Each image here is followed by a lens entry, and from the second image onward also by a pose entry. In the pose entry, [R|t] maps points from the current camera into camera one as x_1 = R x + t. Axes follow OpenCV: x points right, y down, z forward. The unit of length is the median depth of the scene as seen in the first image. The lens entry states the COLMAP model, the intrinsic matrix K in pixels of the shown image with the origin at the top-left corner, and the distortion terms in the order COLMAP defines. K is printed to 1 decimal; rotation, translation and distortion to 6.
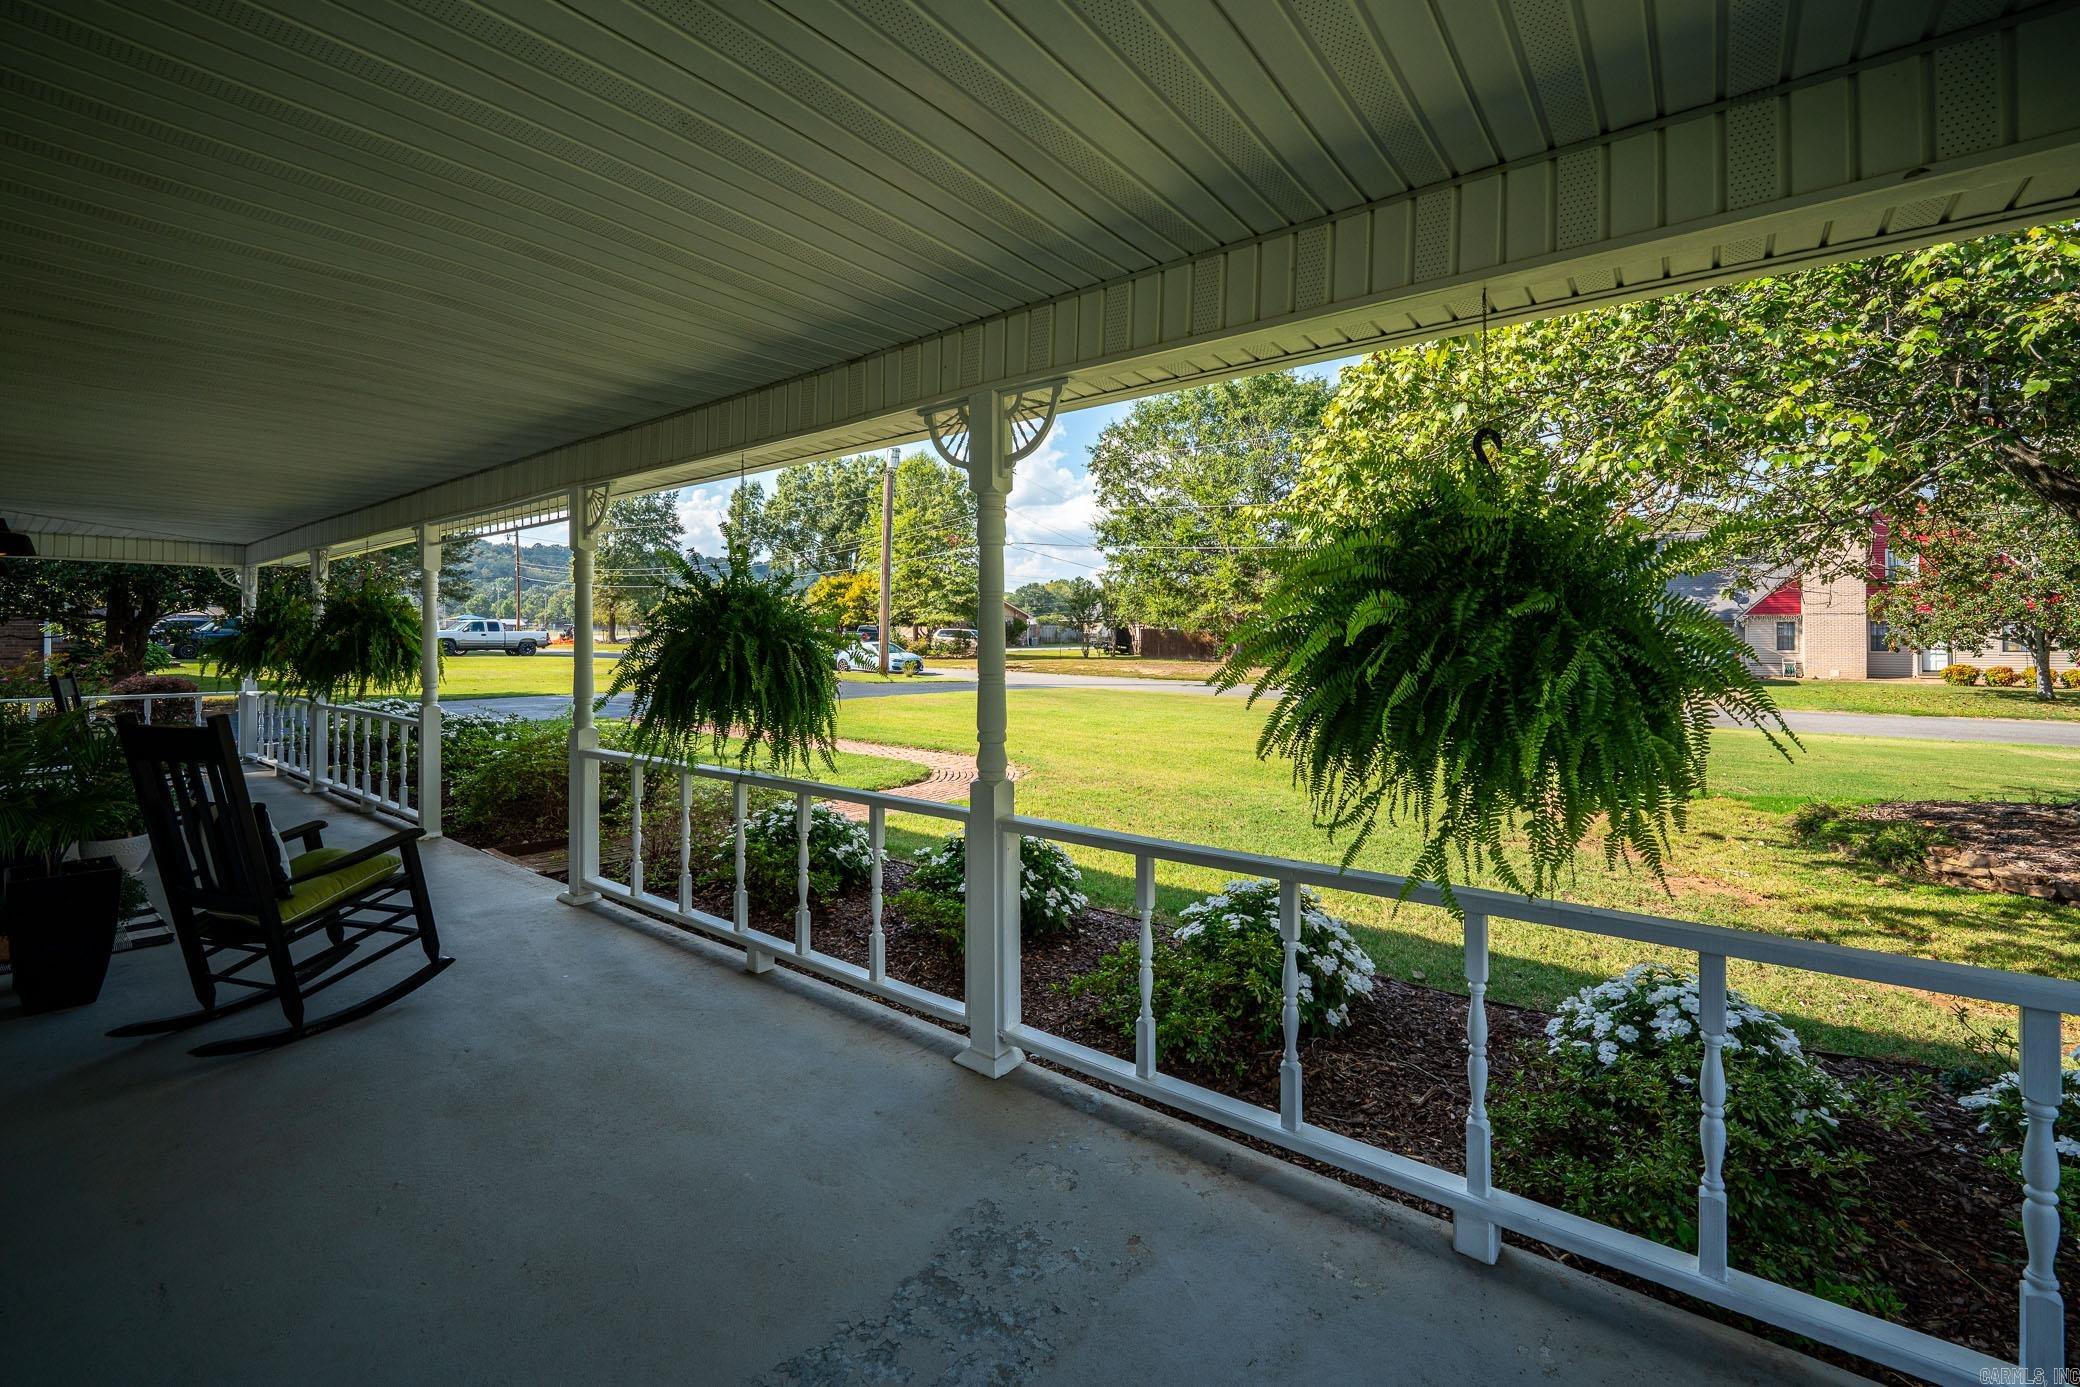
lens RADIAL K [[860.8, 0, 1043.1], [0, 860.8, 646.9], [0, 0, 1]] dist [-0.003242, 0.000376]
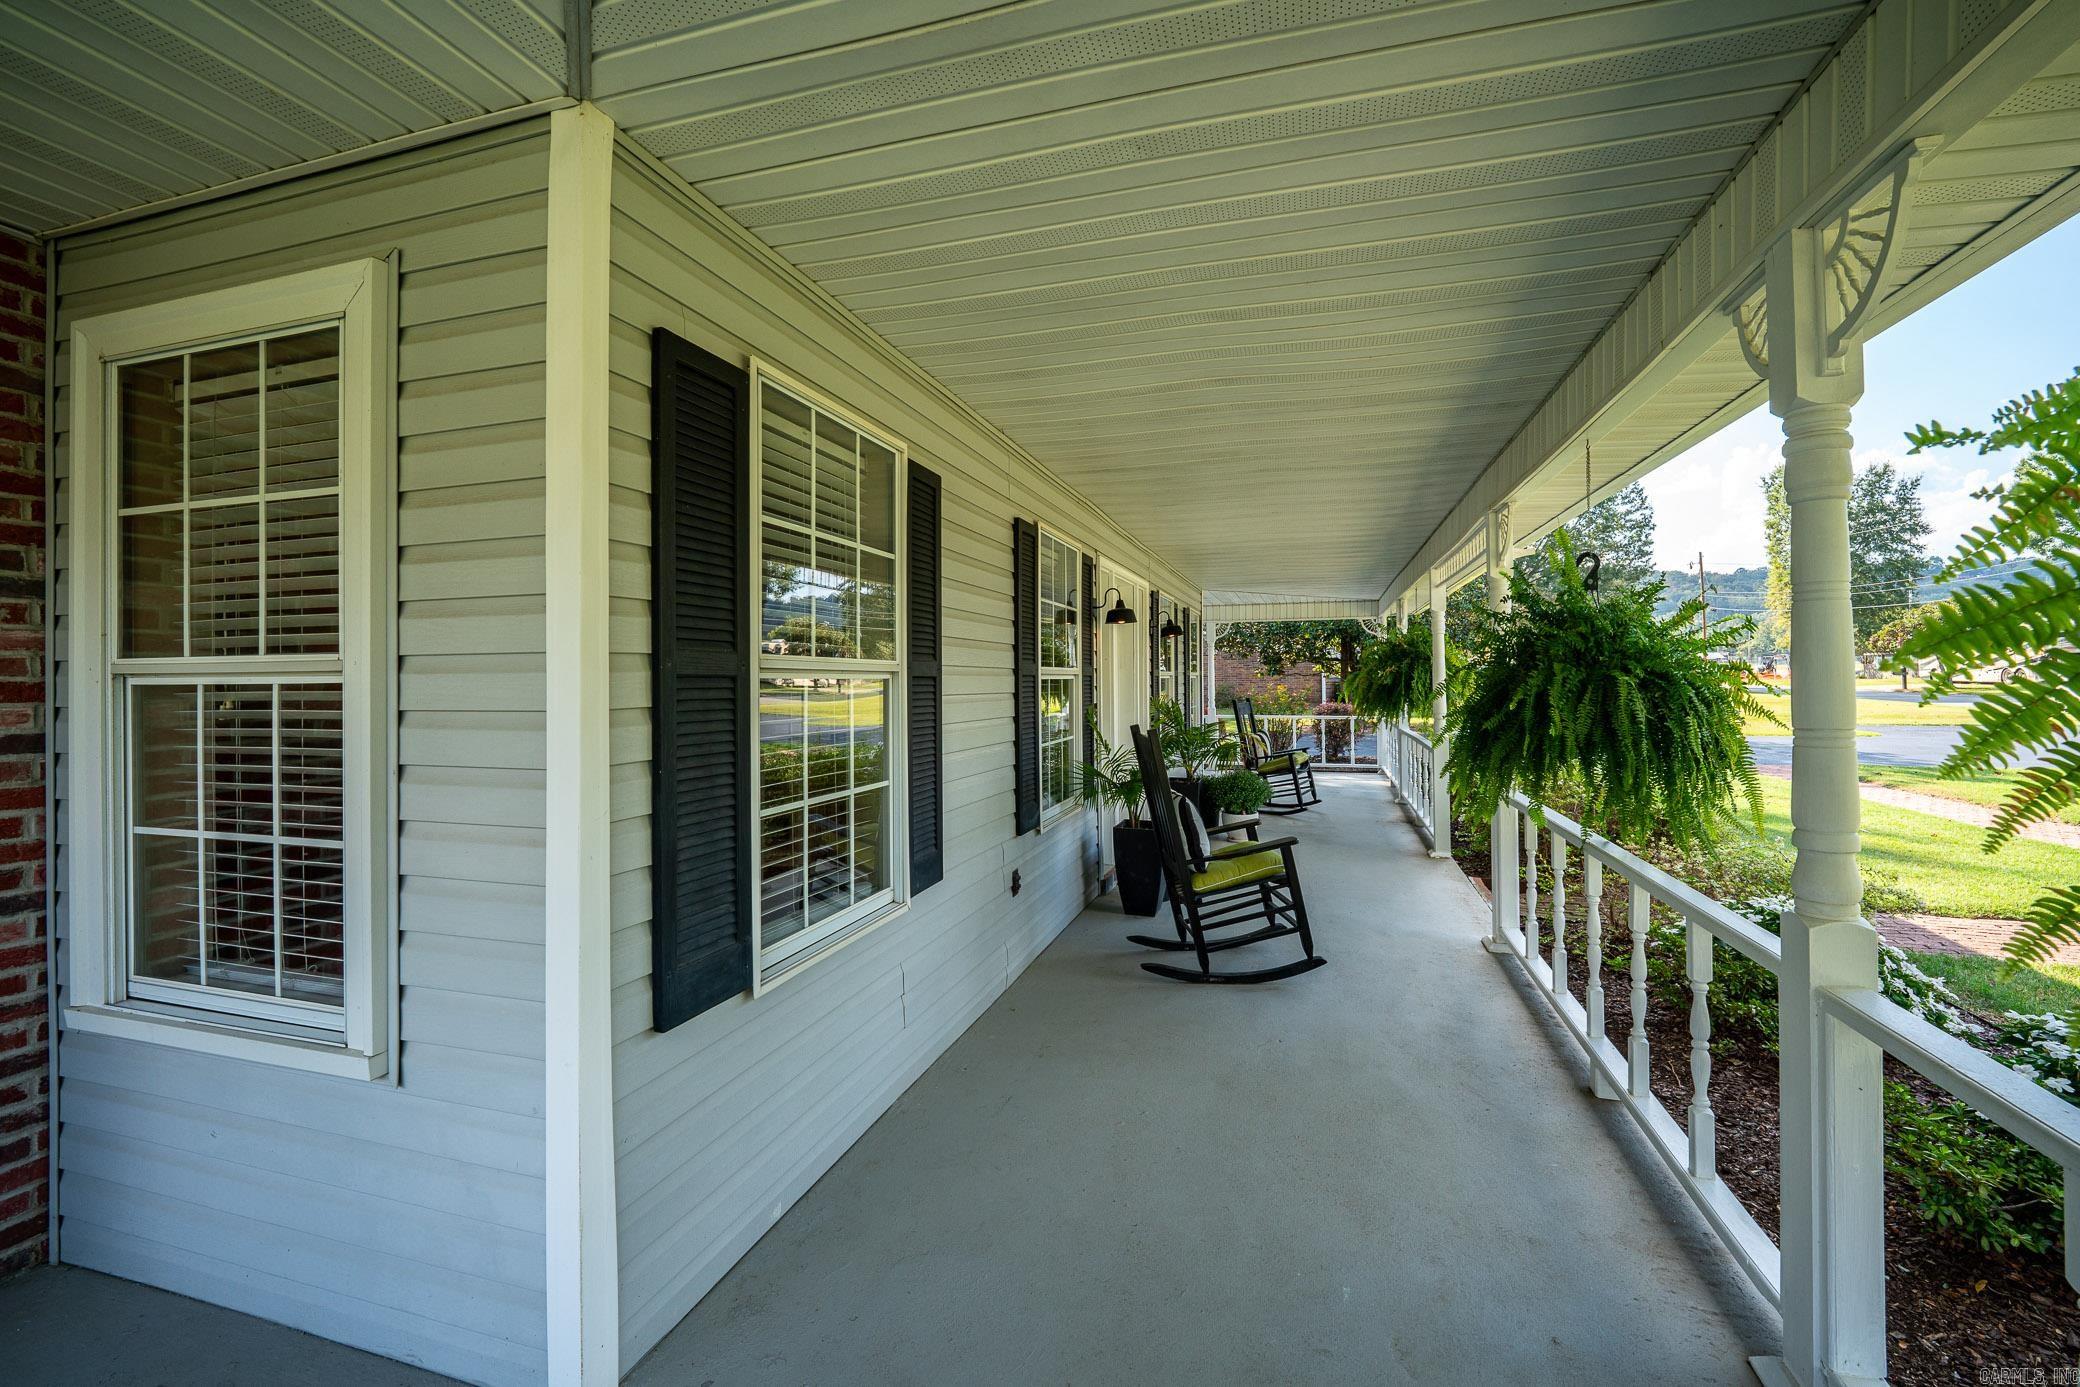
lens RADIAL K [[859.1, 0, 1039.2], [0, 859.1, 674.5], [0, 0, 1]] dist [-0.002001, -0.000115]
pose [[0.367549, -0.006767, -0.929980, 0.247416], [-0.001278, 0.999969, -0.007782, 0.002052], [0.930003, 0.004049, 0.367529, 0.282191]]
